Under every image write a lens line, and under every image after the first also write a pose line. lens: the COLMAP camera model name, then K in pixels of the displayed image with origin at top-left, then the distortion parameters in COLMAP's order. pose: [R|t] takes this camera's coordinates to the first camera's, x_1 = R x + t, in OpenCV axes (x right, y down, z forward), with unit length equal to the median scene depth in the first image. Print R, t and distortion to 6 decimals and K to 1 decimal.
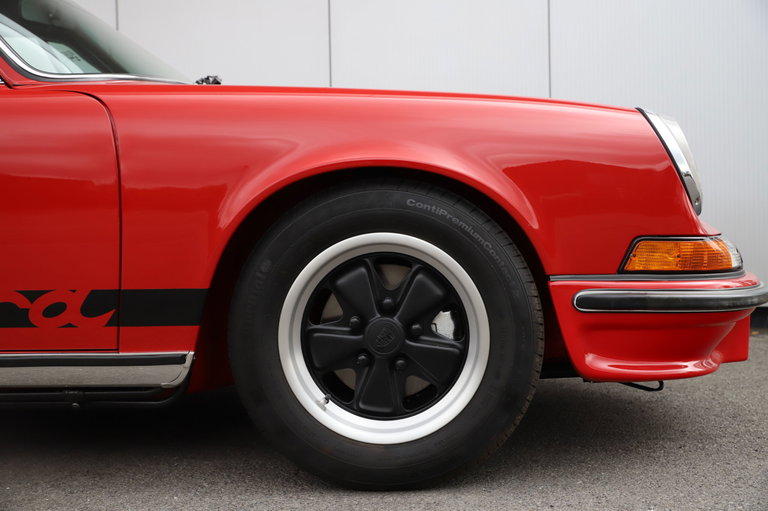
lens RADIAL K [[1133.3, 0, 383.7], [0, 1133.3, 259.7], [0, 0, 1]] dist [0.088252, 0.000000]
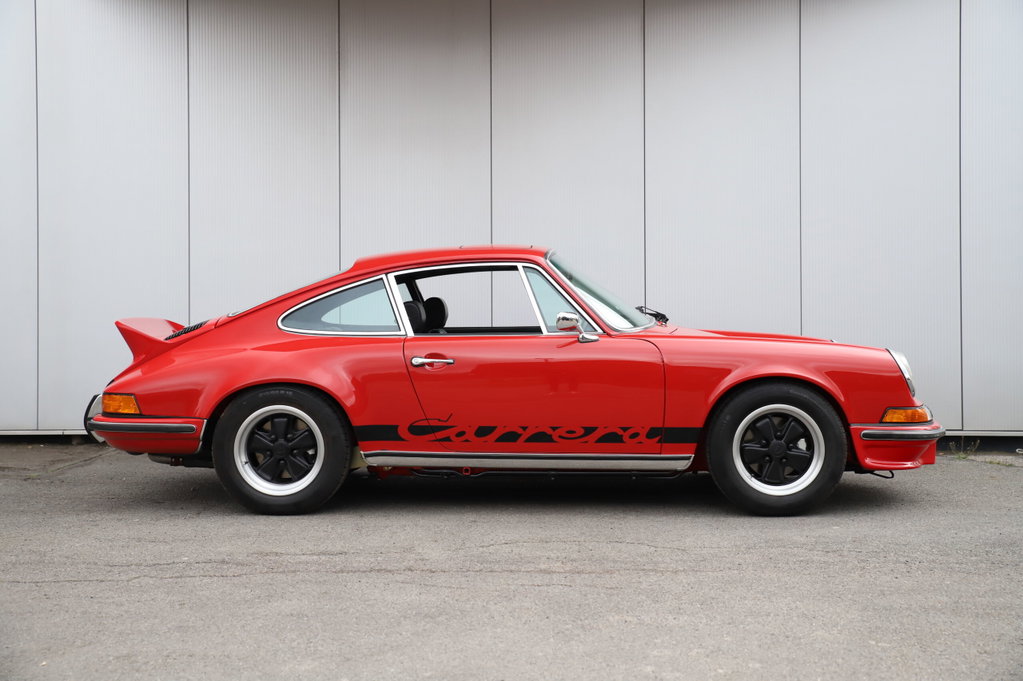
lens RADIAL K [[1509.6, 0, 510.6], [0, 1509.6, 339.3], [0, 0, 1]] dist [0.088252, 0.000000]
pose [[0.999349, 0.013251, 0.033545, -0.641713], [-0.012745, 0.999802, -0.015262, -0.100339], [-0.033741, 0.014824, 0.999321, -2.037892]]
